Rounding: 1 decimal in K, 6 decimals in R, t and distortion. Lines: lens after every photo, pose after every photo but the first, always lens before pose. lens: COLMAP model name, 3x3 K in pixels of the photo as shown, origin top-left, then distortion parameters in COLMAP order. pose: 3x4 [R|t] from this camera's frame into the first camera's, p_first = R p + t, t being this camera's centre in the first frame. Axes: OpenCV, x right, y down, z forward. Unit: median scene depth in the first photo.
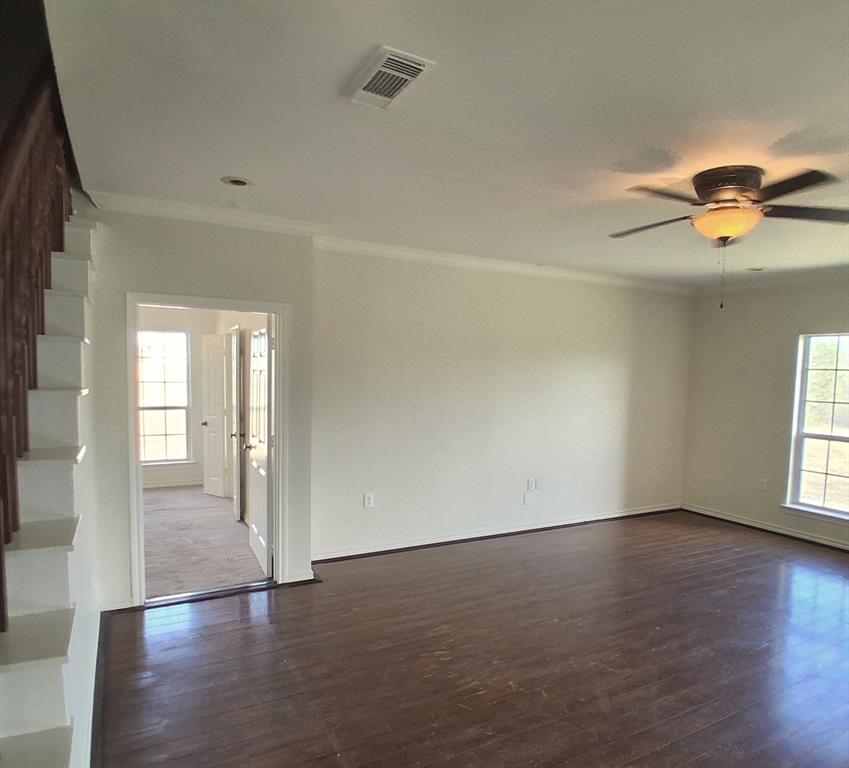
lens RADIAL K [[565.0, 0, 421.8], [0, 565.0, 409.8], [0, 0, 1]] dist [0.026468, -0.056236]
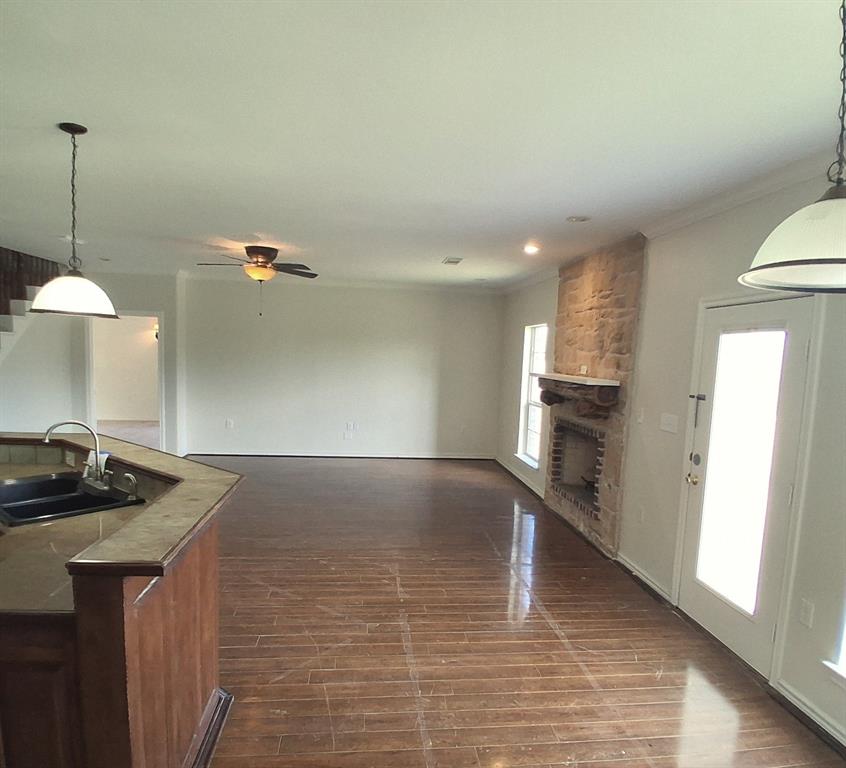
lens RADIAL K [[563.0, 0, 420.3], [0, 563.0, 409.7], [0, 0, 1]] dist [0.026468, -0.056236]
pose [[0.924566, 0.052958, -0.377323, 0.971221], [-0.043395, 0.998486, 0.033807, 0.029603], [0.378542, -0.014882, 0.925465, -0.331631]]
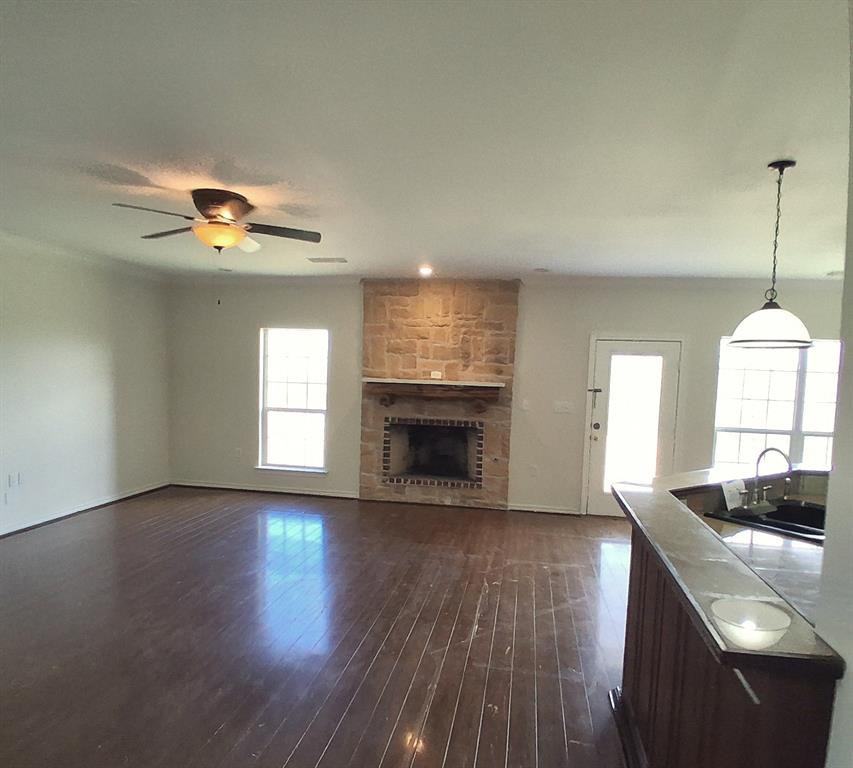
lens RADIAL K [[573.9, 0, 431.8], [0, 573.9, 415.2], [0, 0, 1]] dist [0.029640, -0.066849]
pose [[0.620108, -0.060169, 0.782206, -0.093696], [0.029884, 0.998143, 0.053089, 0.001812], [-0.783947, -0.009545, 0.620754, -0.069831]]
